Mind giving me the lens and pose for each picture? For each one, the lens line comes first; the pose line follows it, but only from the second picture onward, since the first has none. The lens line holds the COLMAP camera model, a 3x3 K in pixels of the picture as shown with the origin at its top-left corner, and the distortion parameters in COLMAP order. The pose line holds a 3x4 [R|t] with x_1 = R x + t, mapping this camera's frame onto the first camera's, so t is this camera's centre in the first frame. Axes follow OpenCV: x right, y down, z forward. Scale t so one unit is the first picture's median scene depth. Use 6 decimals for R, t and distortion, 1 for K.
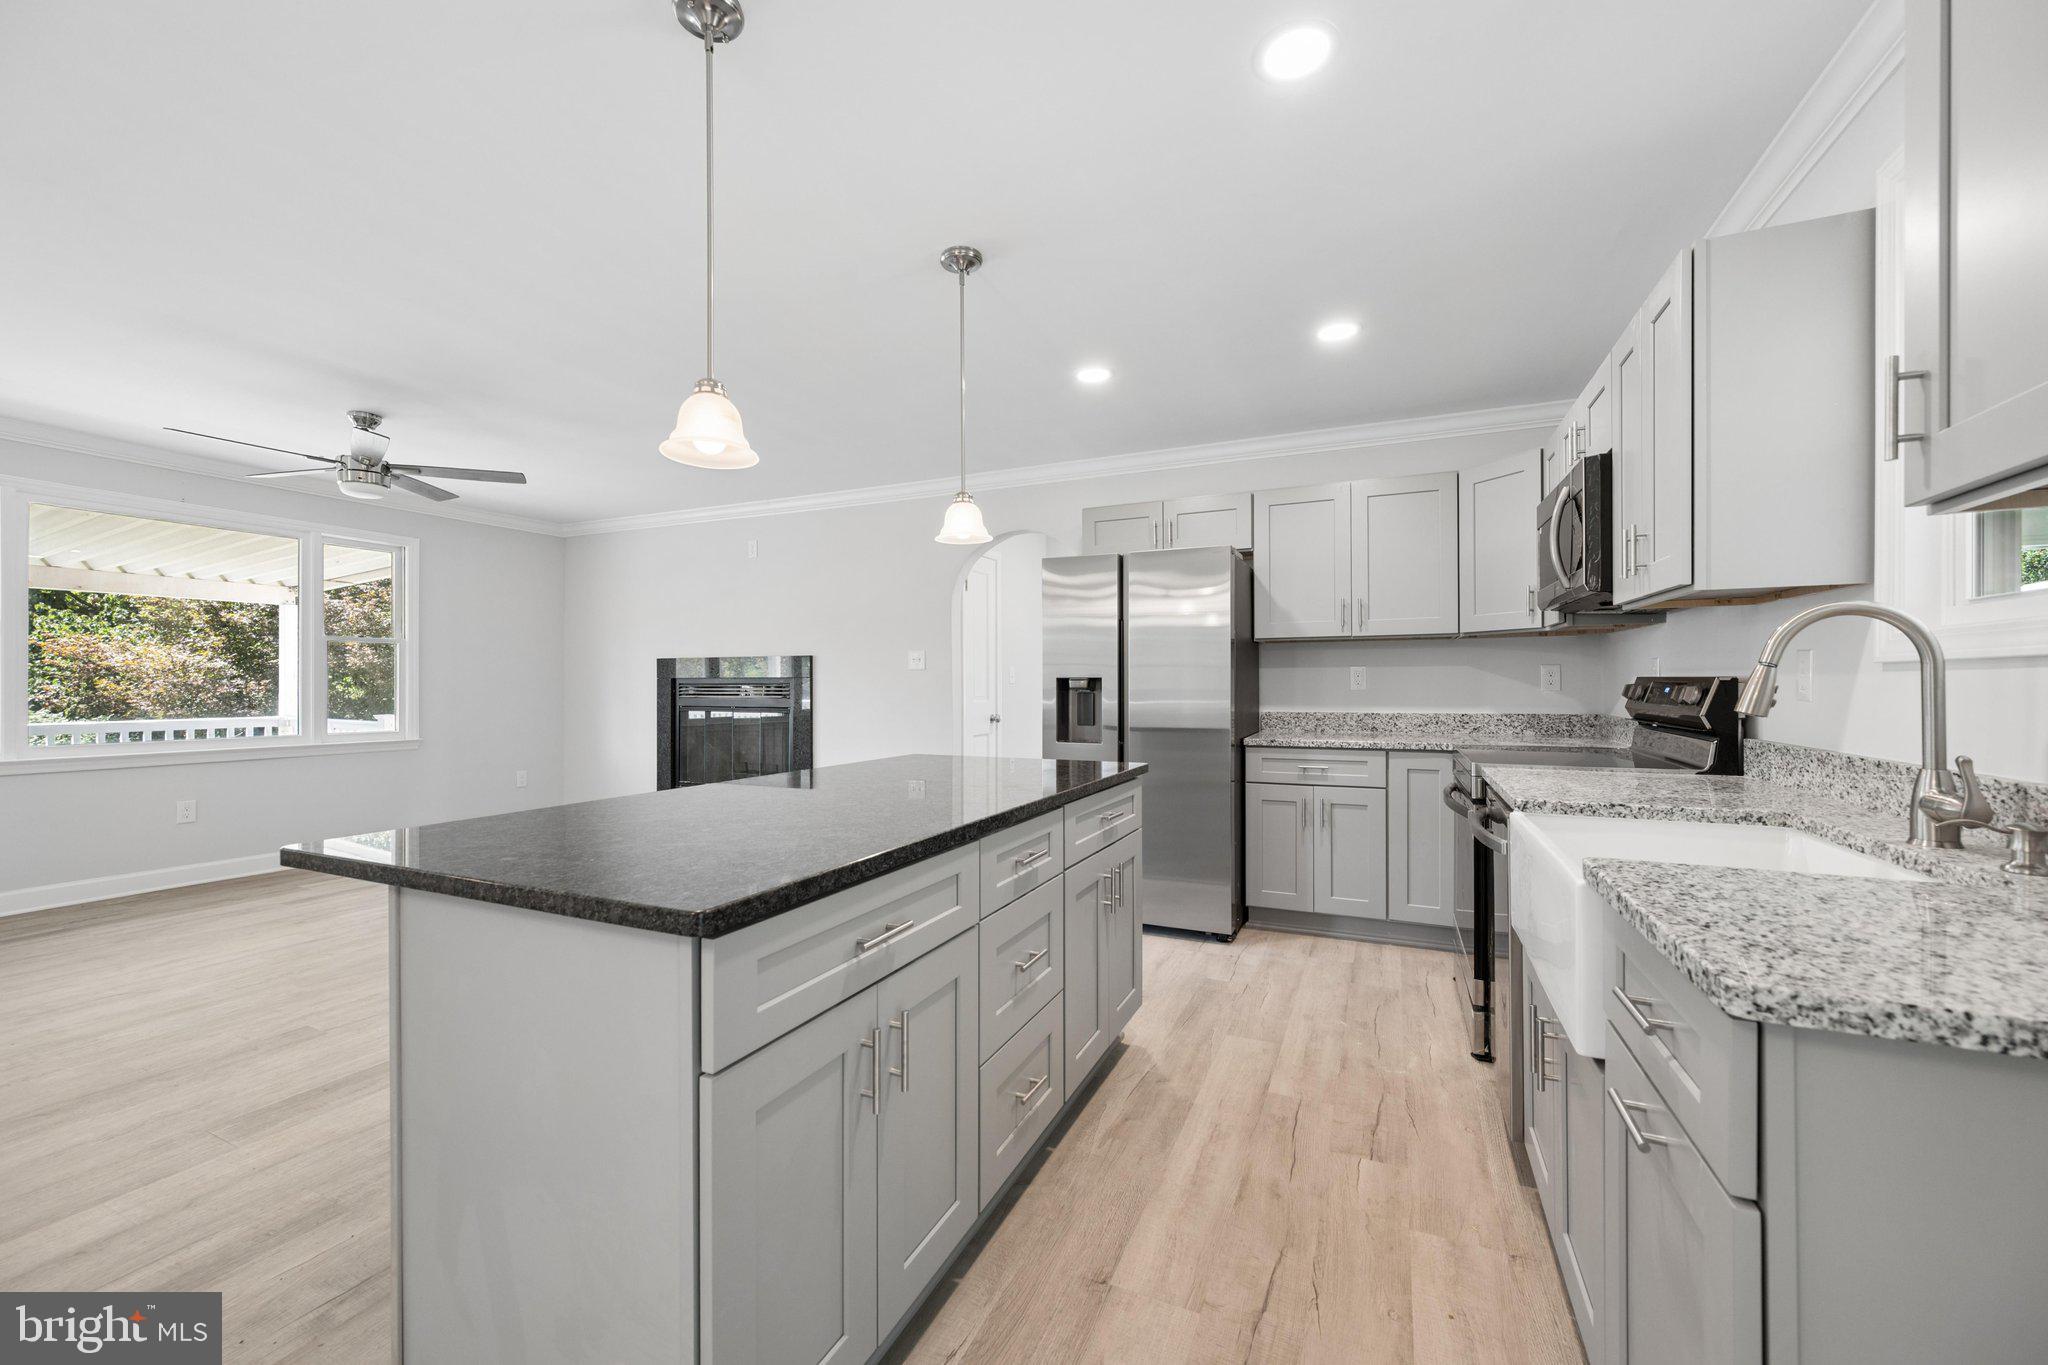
lens RADIAL K [[803.6, 0, 1017.2], [0, 803.6, 684.4], [0, 0, 1]] dist [-0.001118, 0.000679]
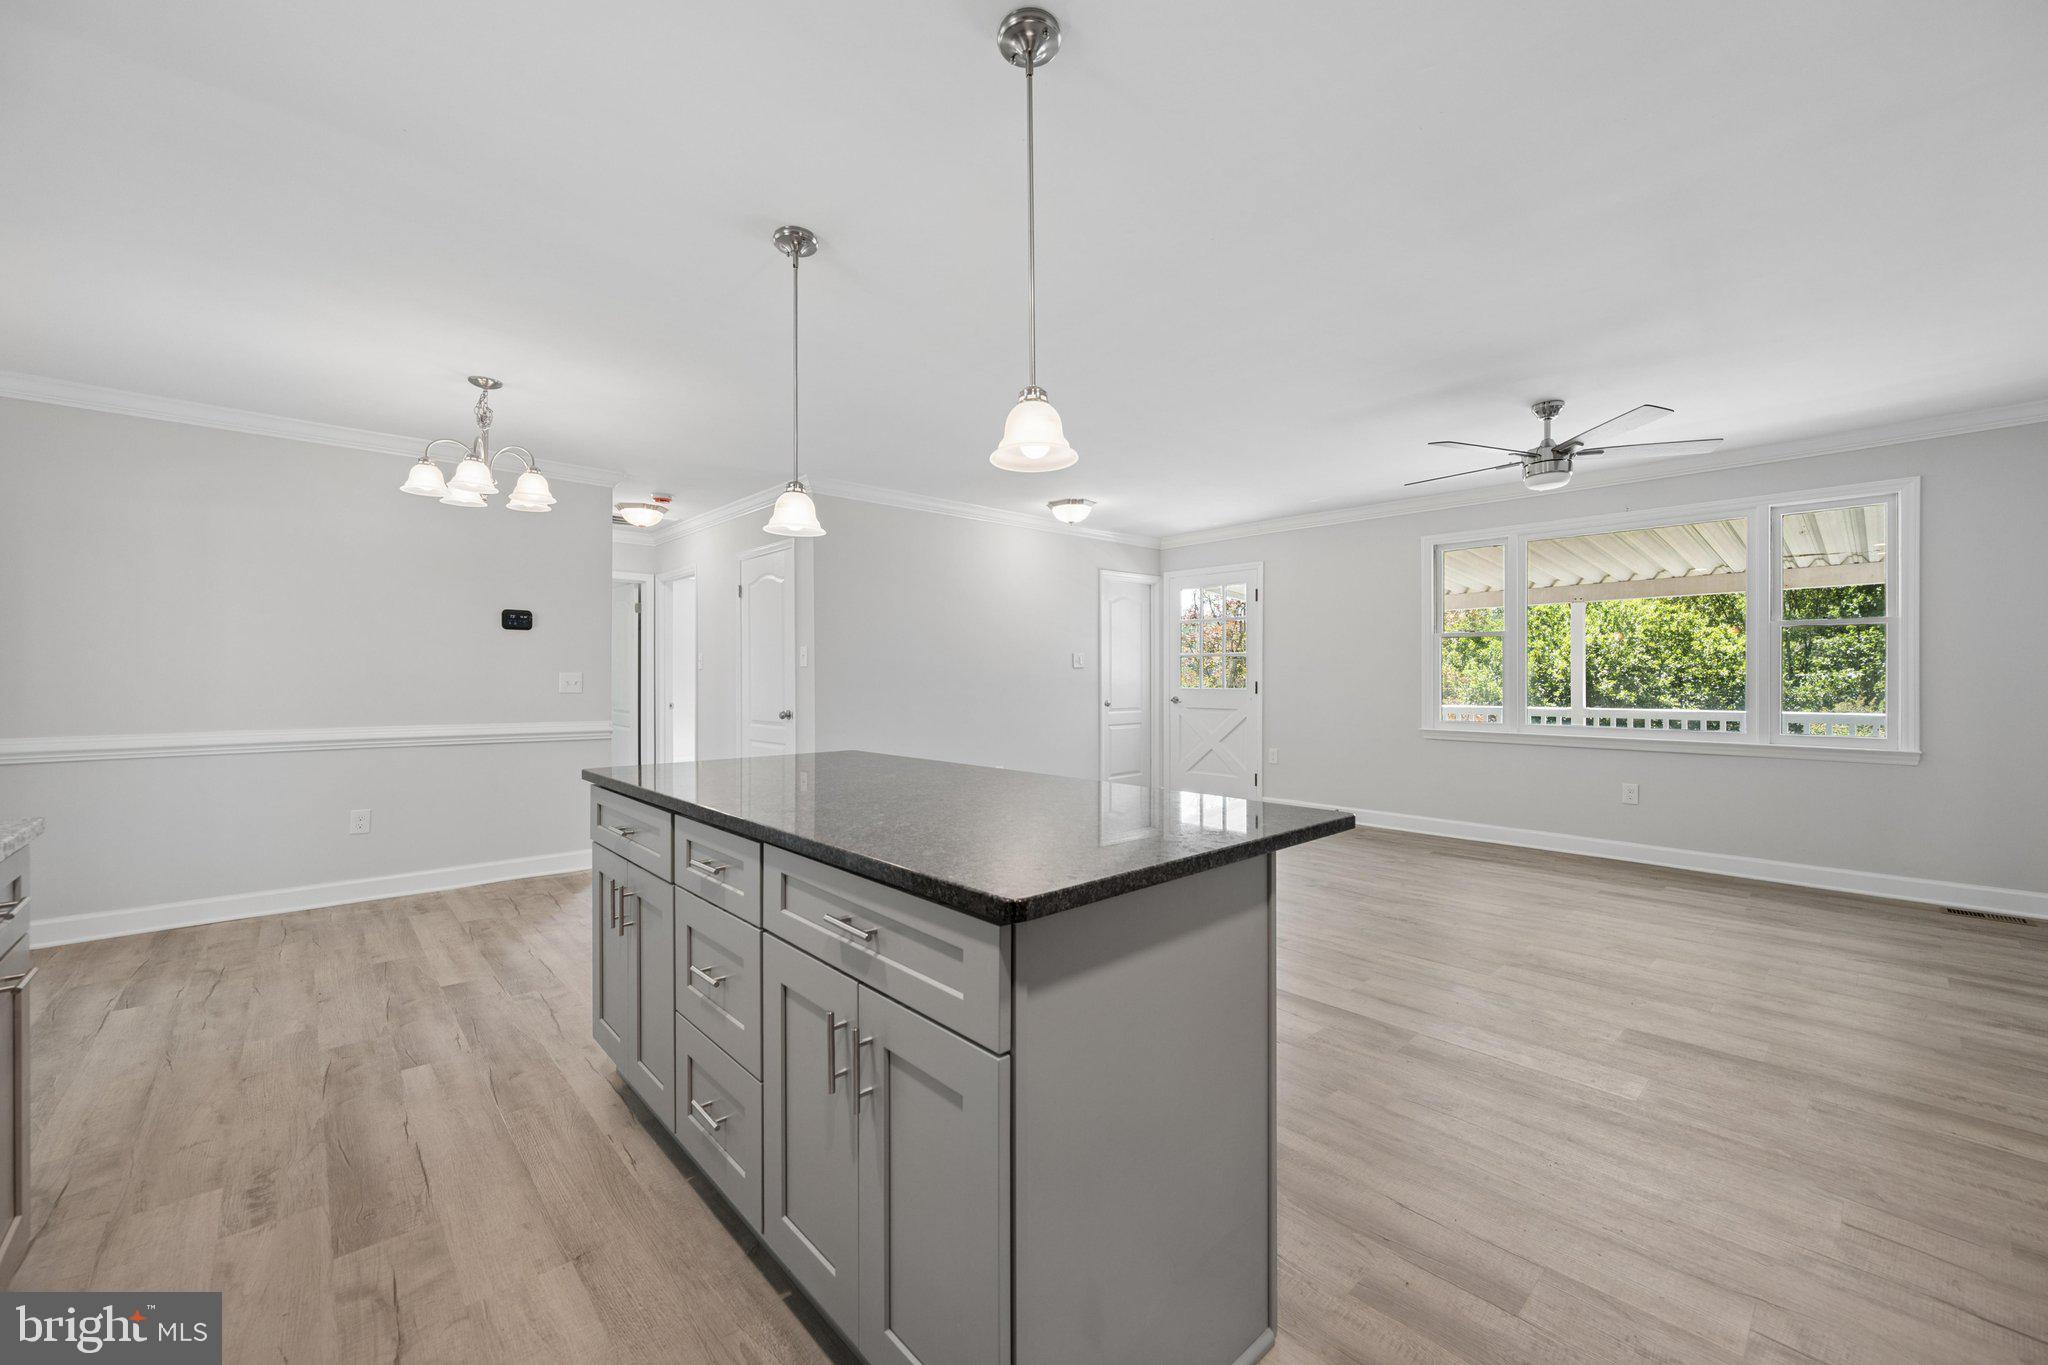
lens RADIAL K [[803.6, 0, 1033.1], [0, 803.6, 687.9], [0, 0, 1]] dist [-0.001118, 0.000679]
pose [[-0.380872, 0.012217, -0.924547, 0.346666], [0.004693, 0.999925, 0.011280, -0.001849], [0.924616, -0.000042, -0.380901, 0.804905]]
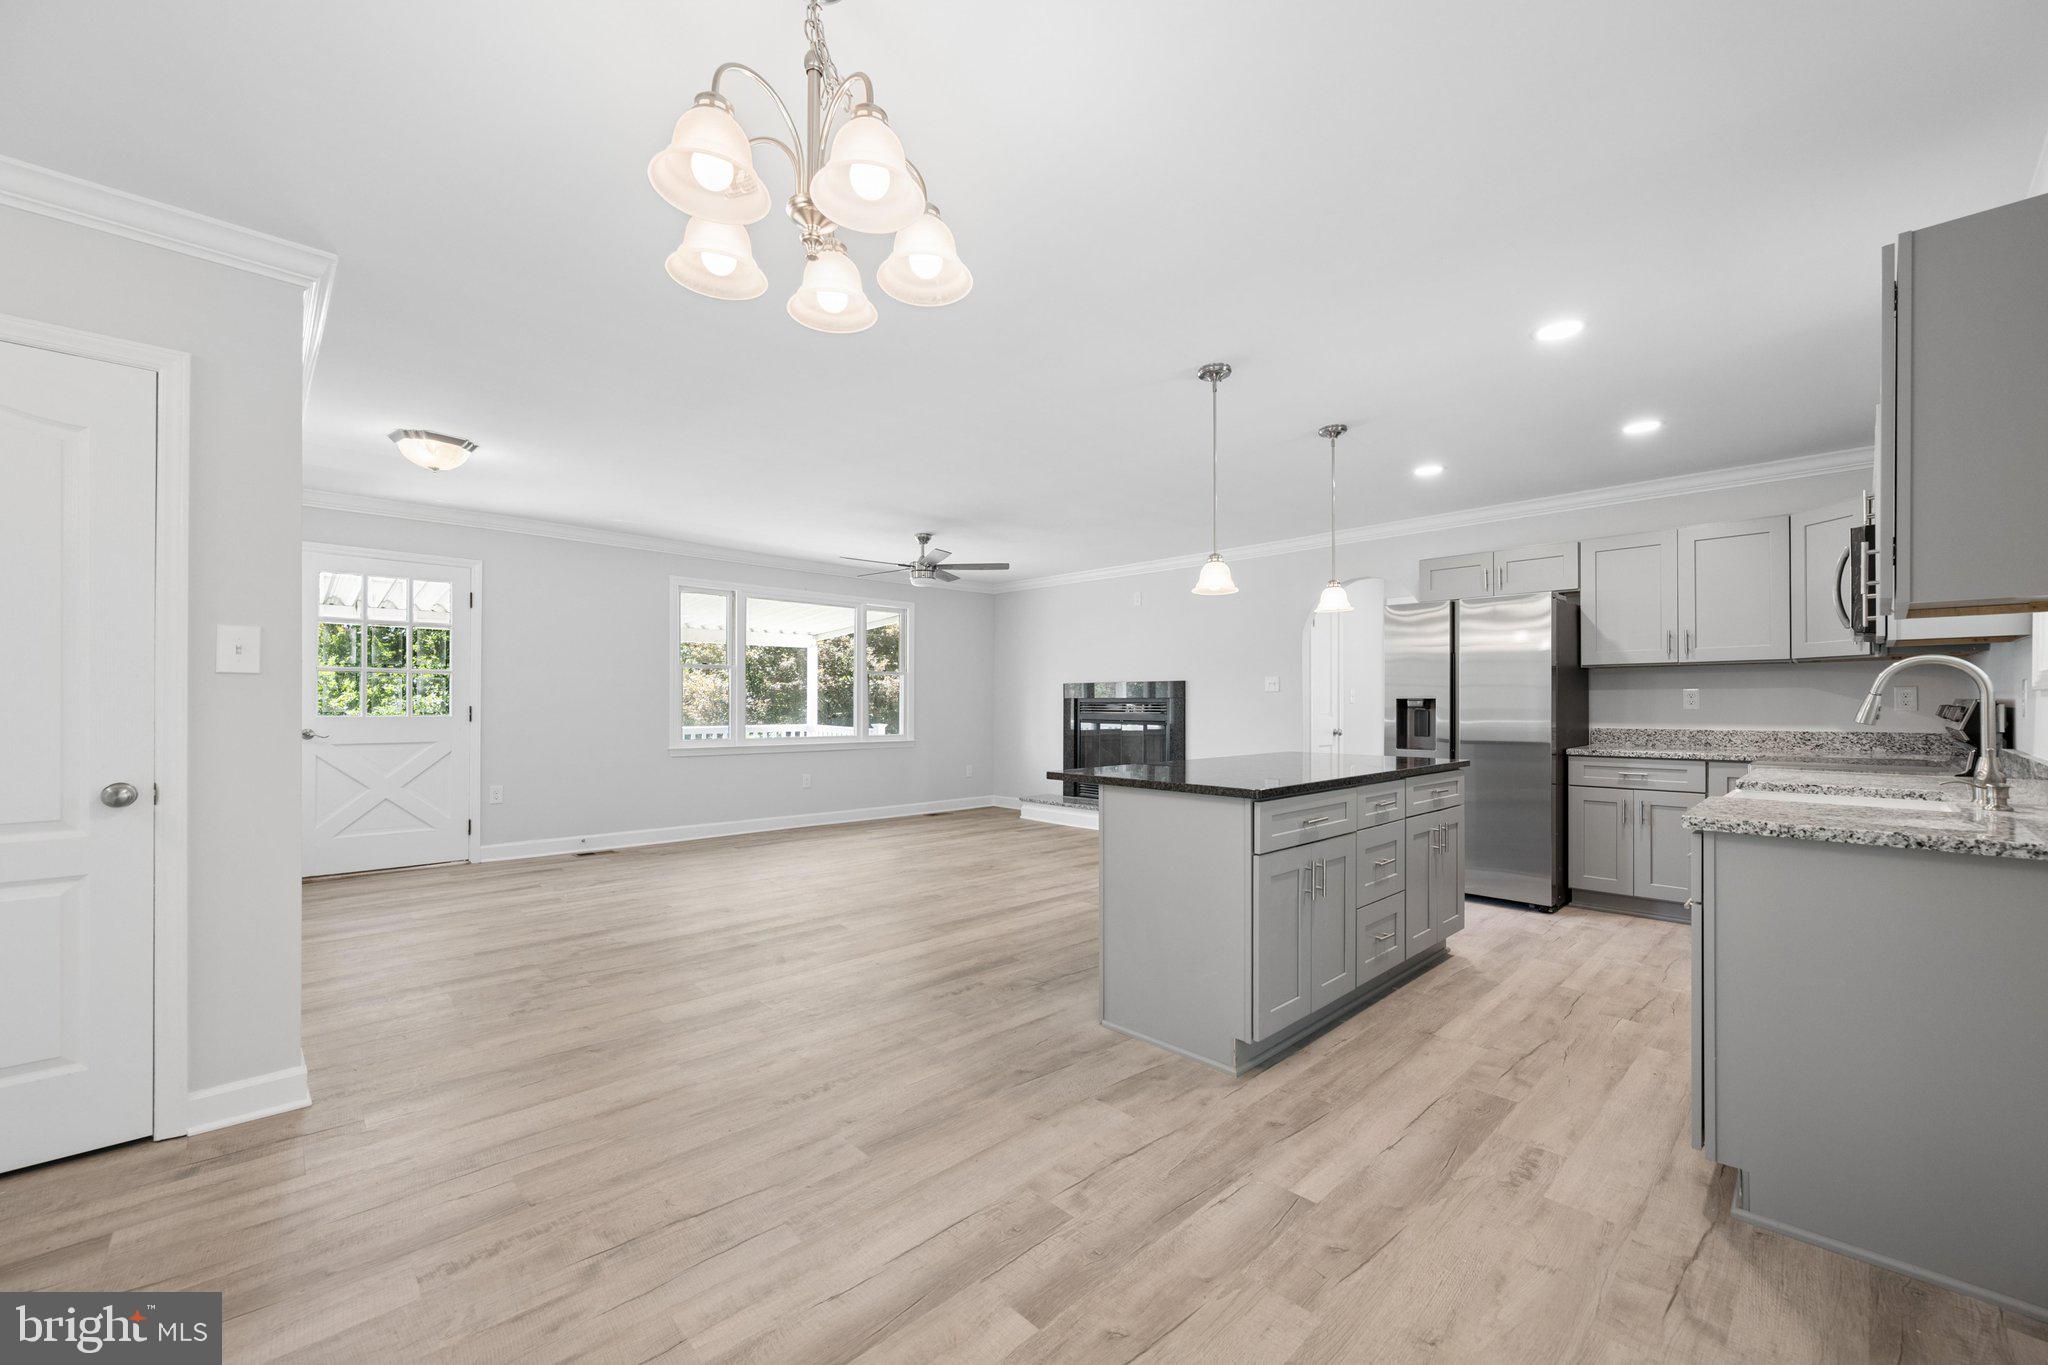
lens RADIAL K [[803.6, 0, 1028.9], [0, 803.6, 703.2], [0, 0, 1]] dist [-0.001118, 0.000679]
pose [[0.931825, 0.001758, -0.362905, -0.033307], [-0.001562, 0.999998, 0.000832, -0.001337], [0.362906, -0.000209, 0.931826, -0.424581]]
